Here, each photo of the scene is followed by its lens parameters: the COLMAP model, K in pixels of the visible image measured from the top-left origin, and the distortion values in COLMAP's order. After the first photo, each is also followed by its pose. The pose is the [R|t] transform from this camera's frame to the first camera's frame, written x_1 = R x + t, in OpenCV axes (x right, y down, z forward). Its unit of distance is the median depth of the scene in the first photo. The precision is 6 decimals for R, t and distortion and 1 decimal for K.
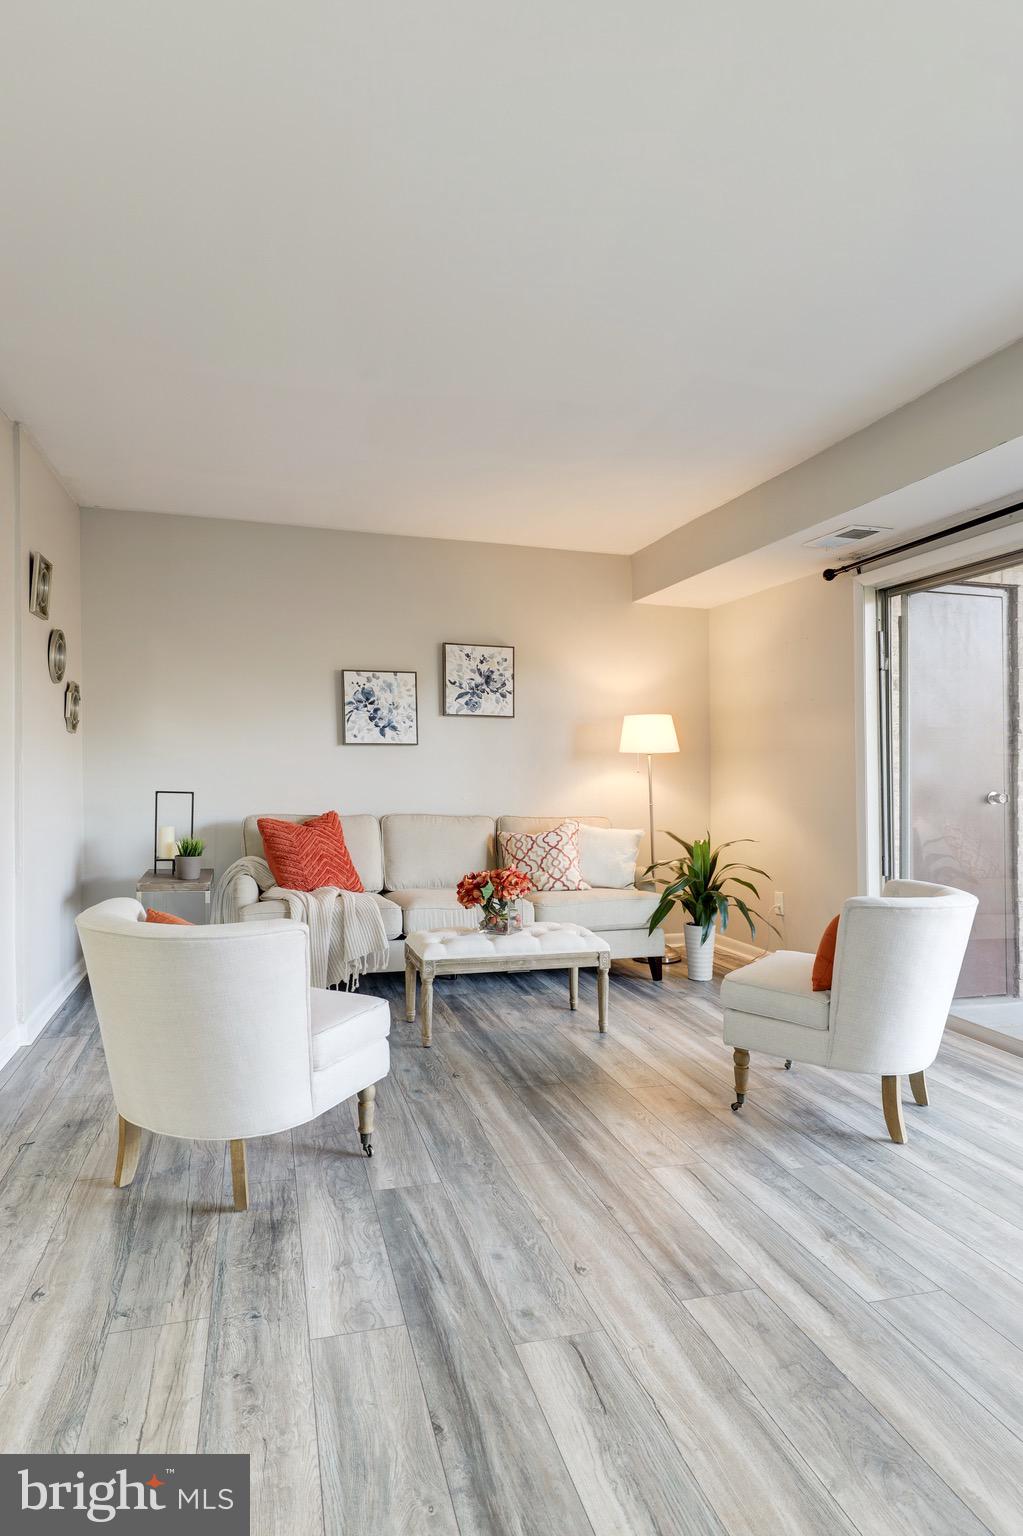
lens RADIAL K [[887.7, 0, 500.5], [0, 887.7, 752.7], [0, 0, 1]] dist [-0.007354, 0.014723]
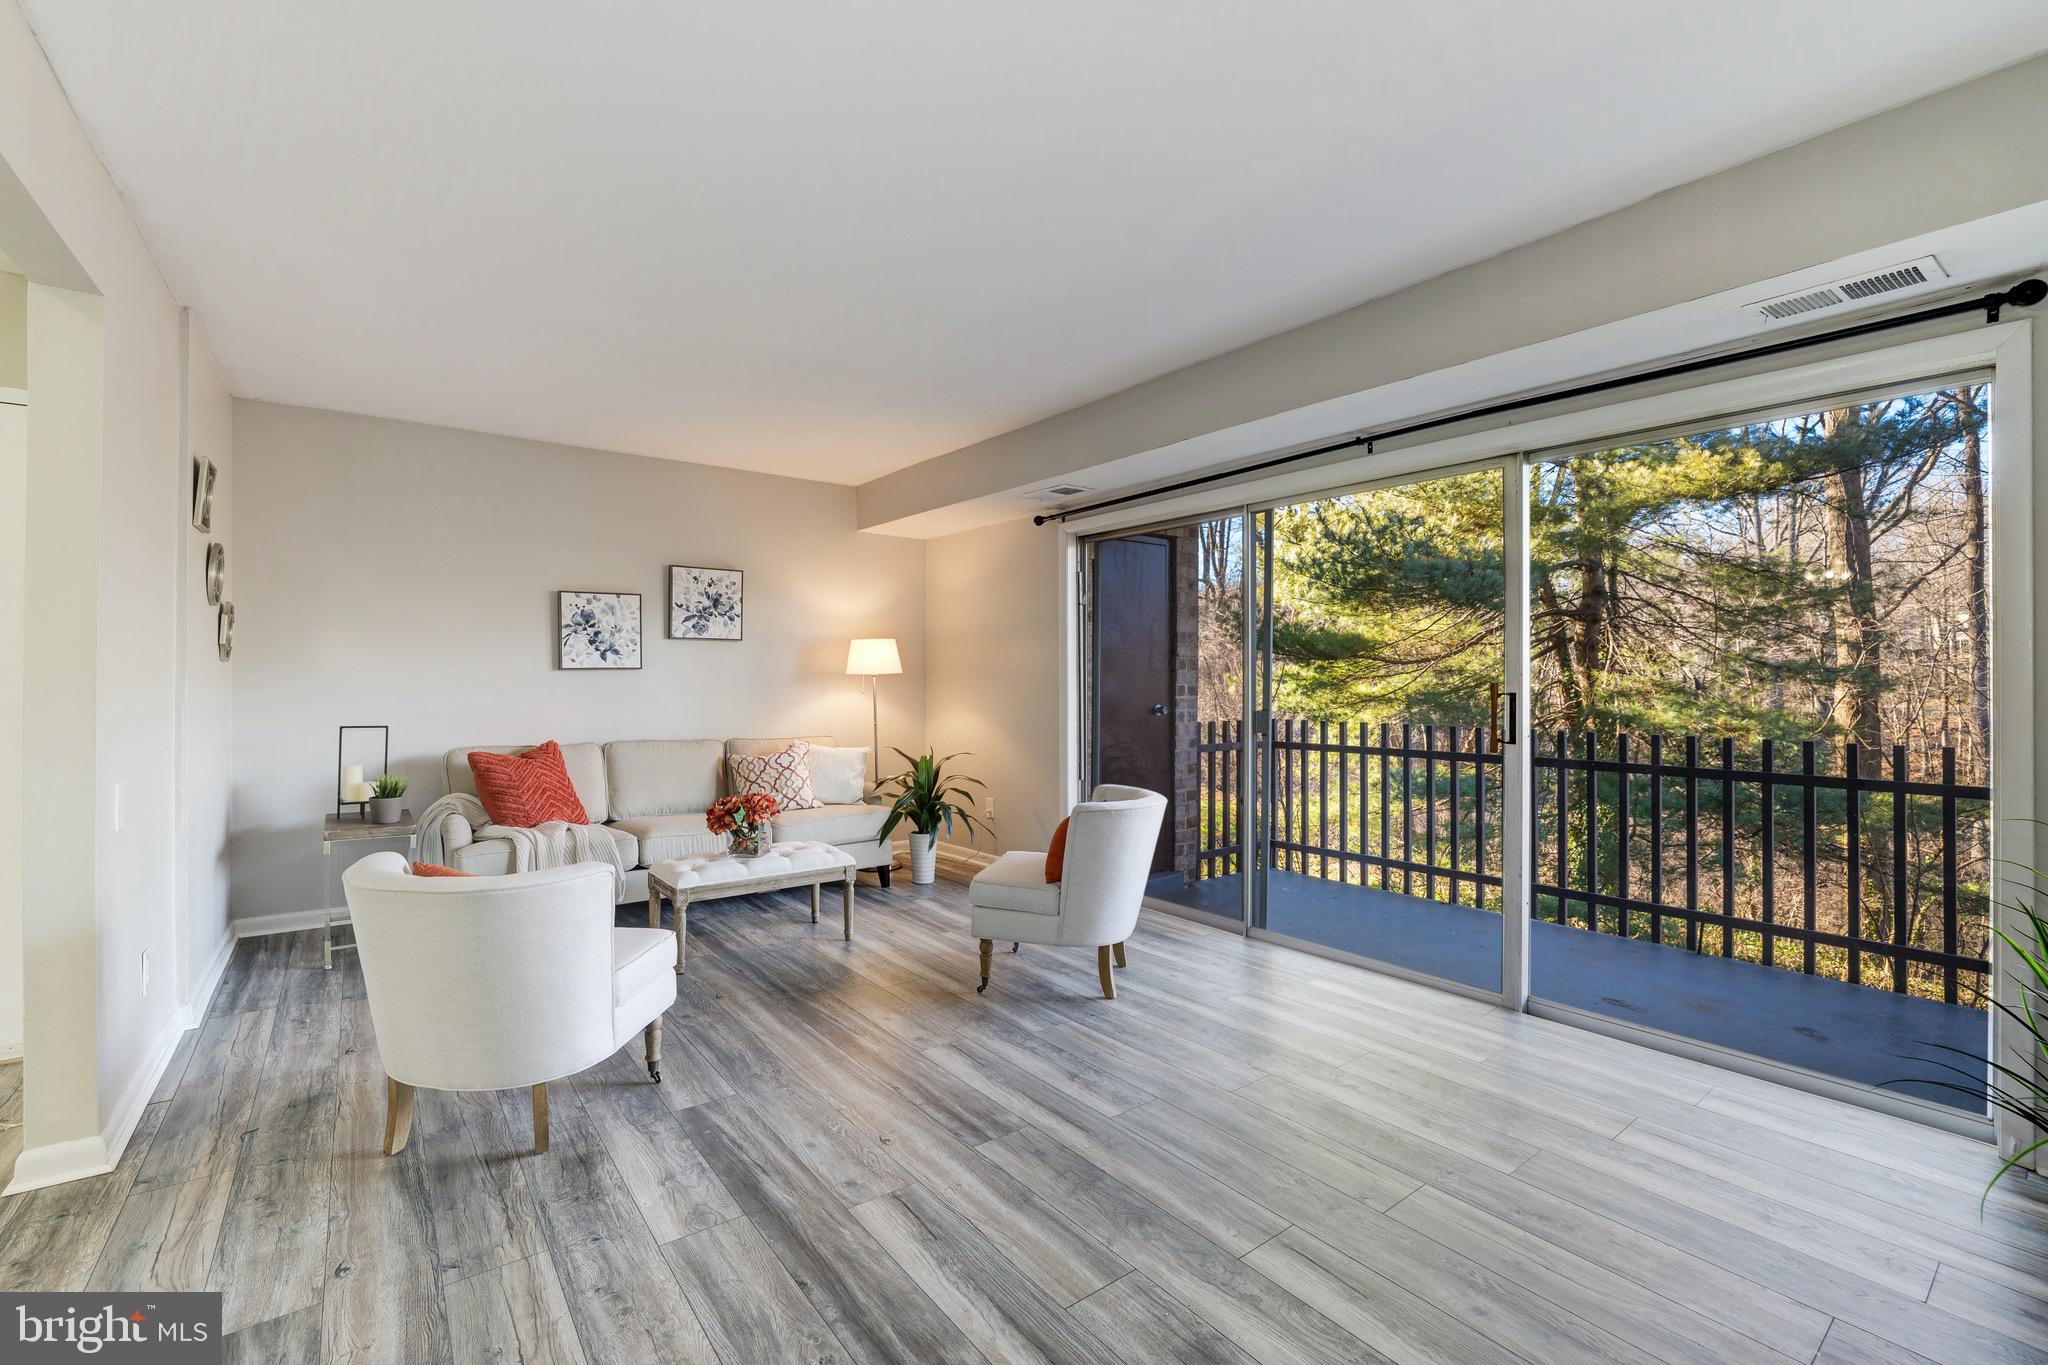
lens RADIAL K [[884.1, 0, 1020.3], [0, 884.1, 667.4], [0, 0, 1]] dist [-0.047546, 0.015862]
pose [[0.927793, -0.005791, 0.373052, -0.124693], [0.002350, 0.999950, 0.009678, -0.035503], [-0.373089, -0.008102, 0.927760, -0.089056]]
